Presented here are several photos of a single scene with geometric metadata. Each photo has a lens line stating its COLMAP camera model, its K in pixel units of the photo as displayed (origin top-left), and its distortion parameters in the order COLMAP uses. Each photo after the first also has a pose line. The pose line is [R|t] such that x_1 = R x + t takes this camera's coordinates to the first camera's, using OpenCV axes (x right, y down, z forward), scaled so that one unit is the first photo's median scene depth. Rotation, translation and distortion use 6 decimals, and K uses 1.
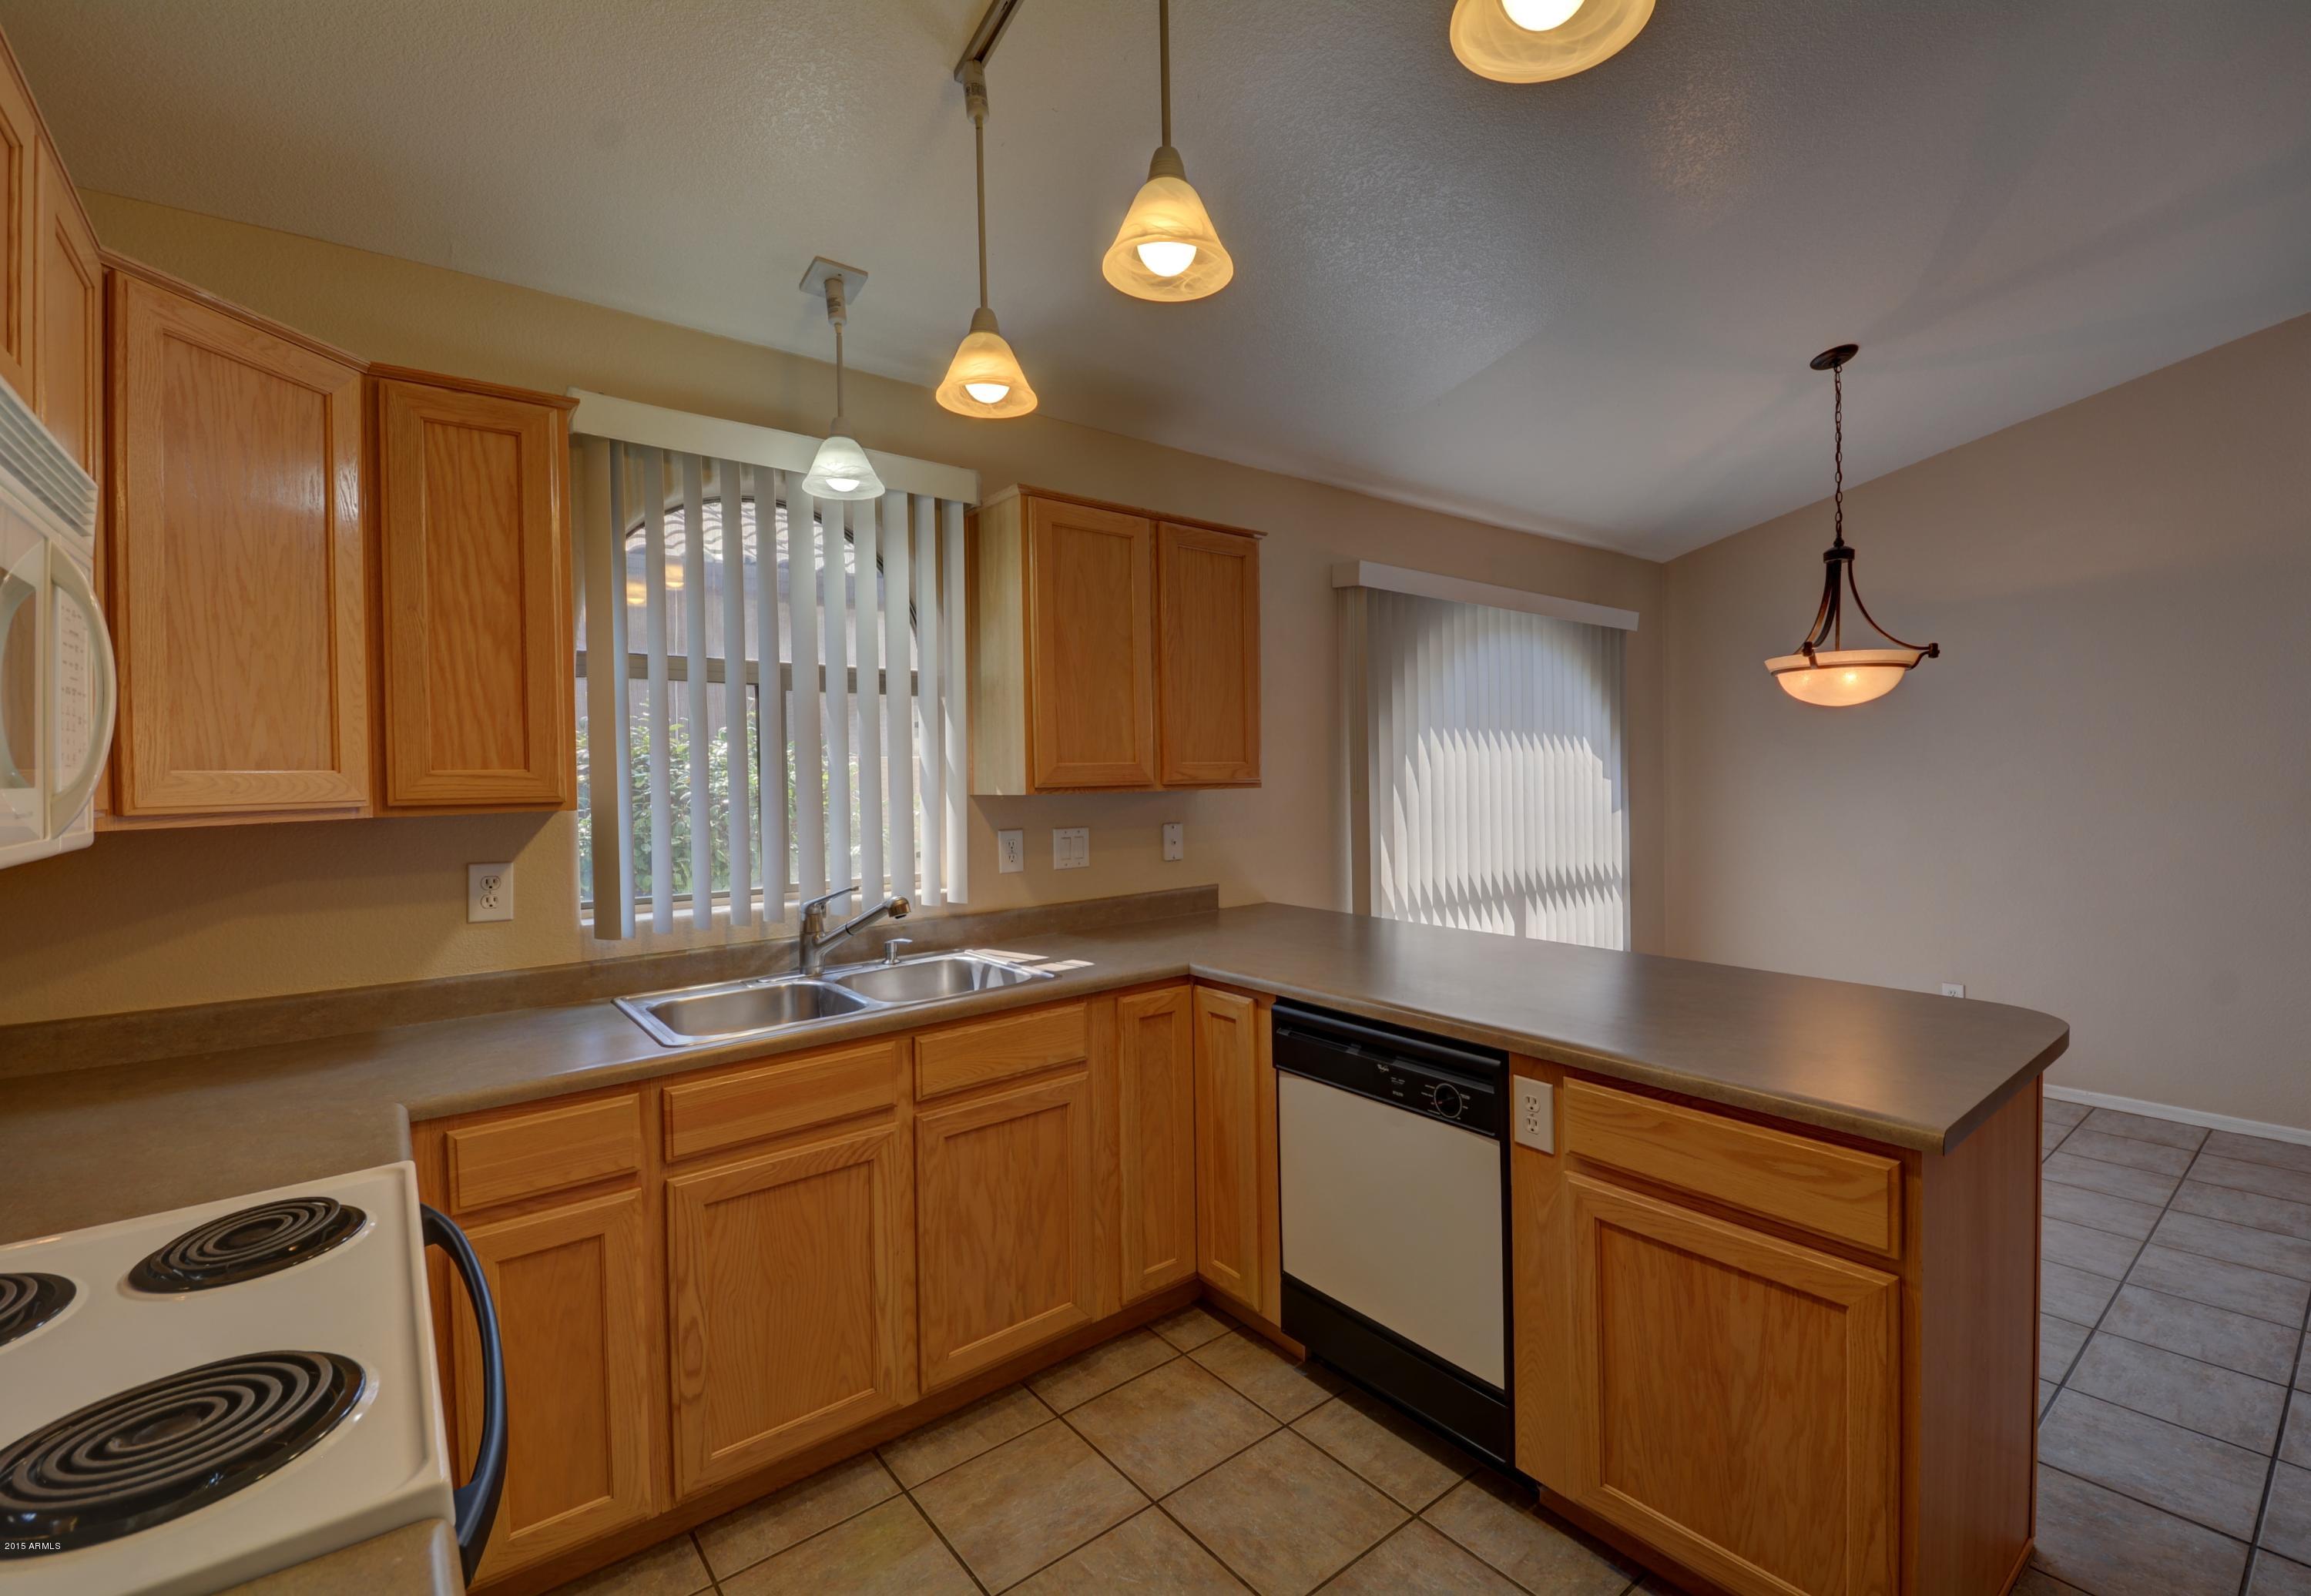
lens RADIAL K [[997.3, 0, 1276.5], [0, 997.3, 792.2], [0, 0, 1]] dist [0.001579, 0.000029]
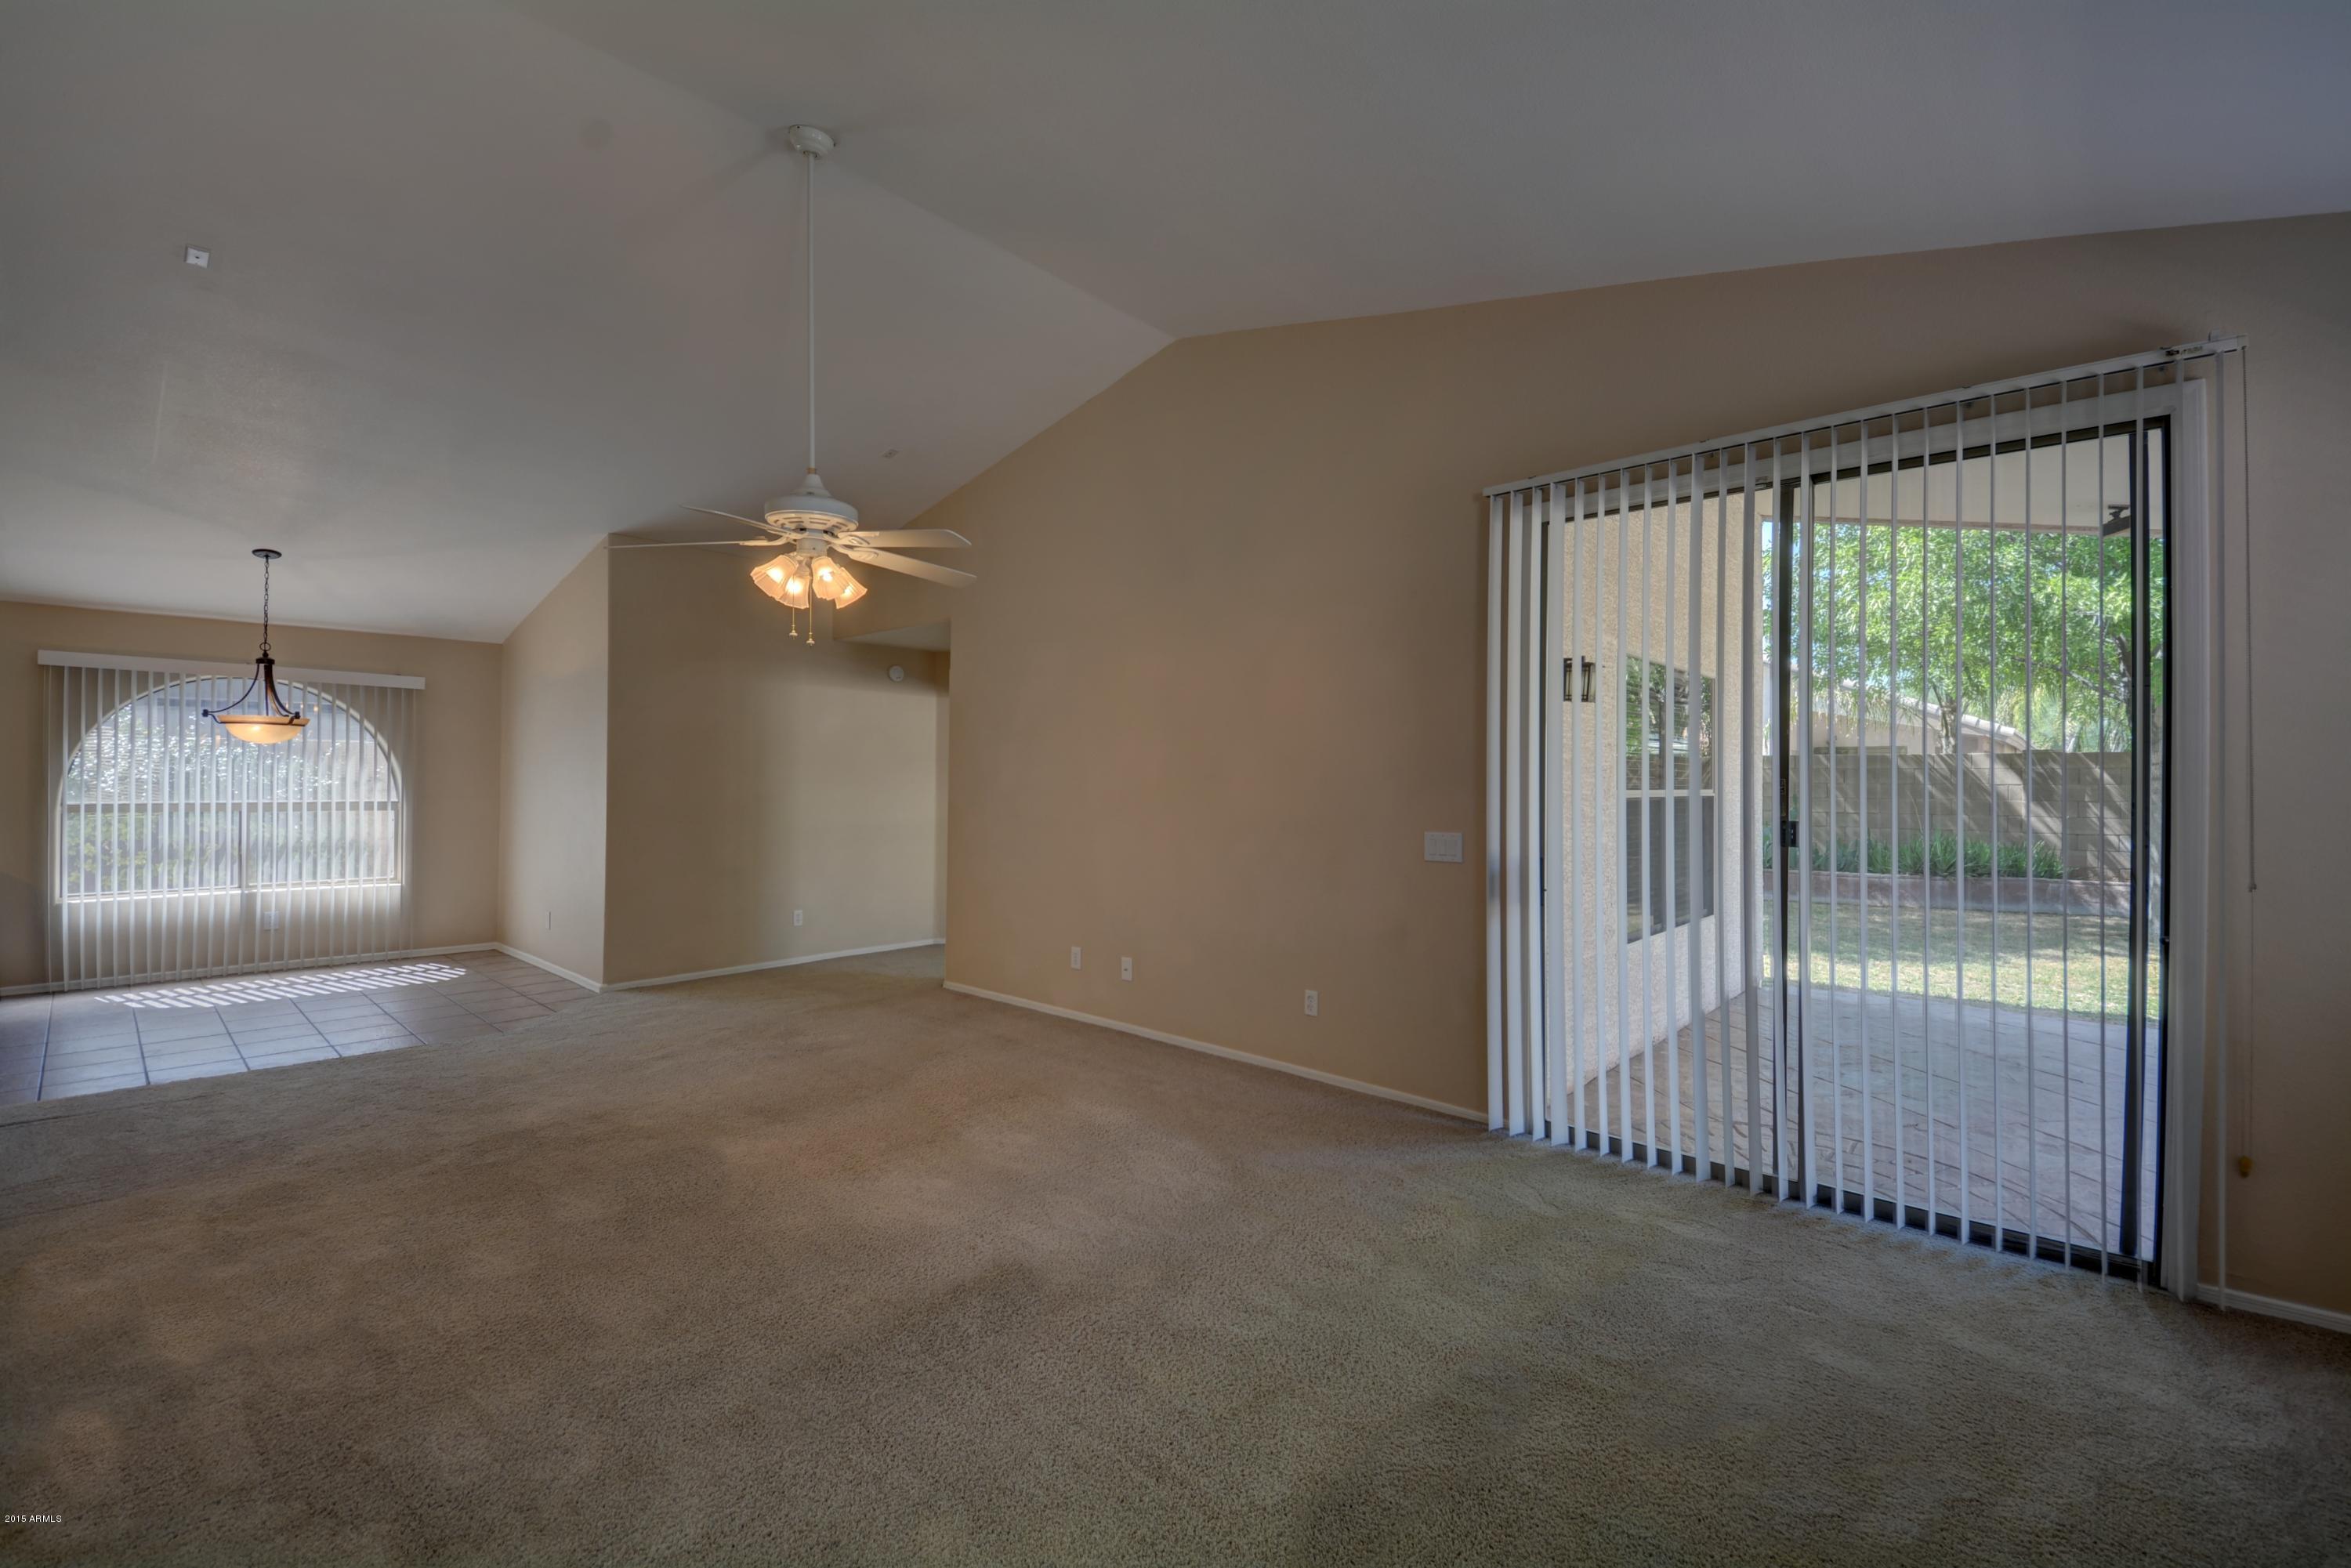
lens RADIAL K [[1018.7, 0, 1175.5], [0, 1018.7, 784.0], [0, 0, 1]] dist [-0.001301, -0.000391]
pose [[0.993583, 0.024532, 0.110412, 2.257353], [-0.021409, 0.999339, -0.029385, 0.000451], [-0.111060, 0.026832, 0.993451, -1.128641]]
